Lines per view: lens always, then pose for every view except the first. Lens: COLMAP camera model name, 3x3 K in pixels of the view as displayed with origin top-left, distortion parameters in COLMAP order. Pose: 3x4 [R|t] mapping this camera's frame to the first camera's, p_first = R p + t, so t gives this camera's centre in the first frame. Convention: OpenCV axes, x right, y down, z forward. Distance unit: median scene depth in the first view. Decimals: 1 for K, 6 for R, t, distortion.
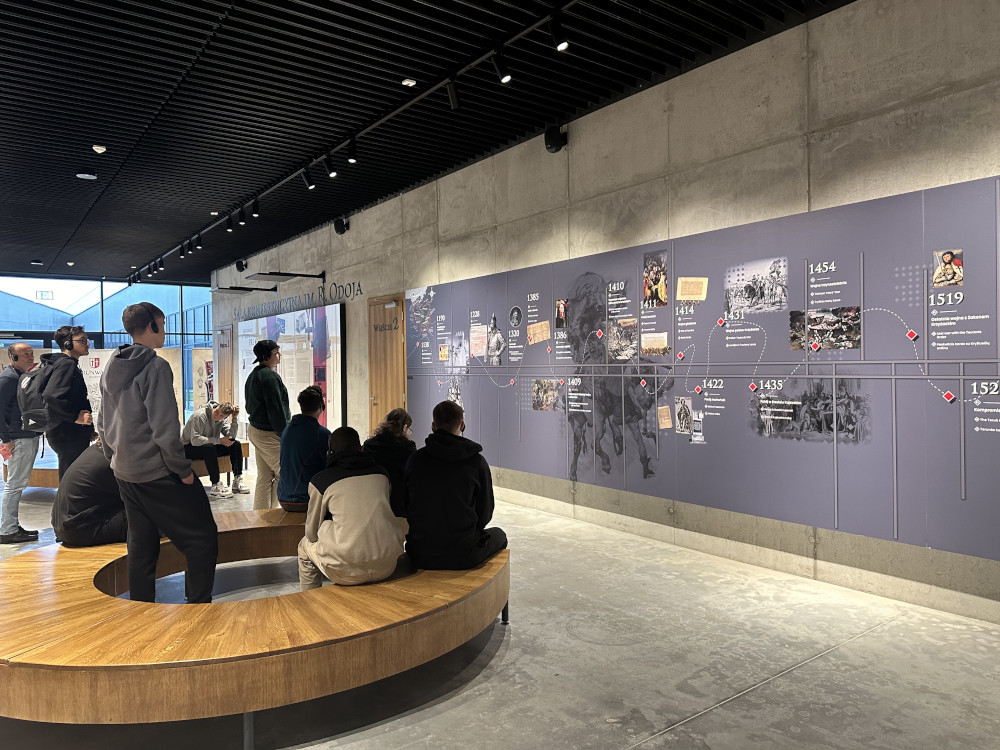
lens RADIAL K [[703.9, 0, 500.0], [0, 703.9, 375.0], [0, 0, 1]] dist [0.069439, -0.094245]
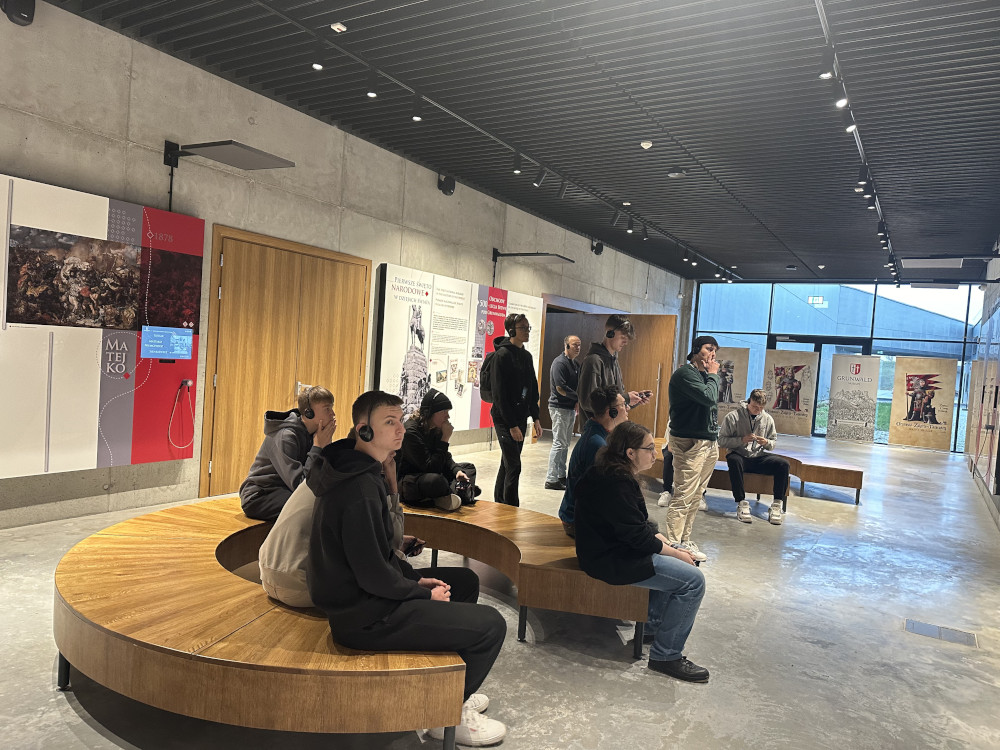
lens RADIAL K [[703.9, 0, 500.0], [0, 703.9, 375.0], [0, 0, 1]] dist [0.069439, -0.094245]
pose [[0.362095, 0.072299, -0.929333, 0.647068], [-0.090275, 0.995021, 0.042236, -0.029447], [0.927760, 0.068602, 0.366818, 0.896319]]
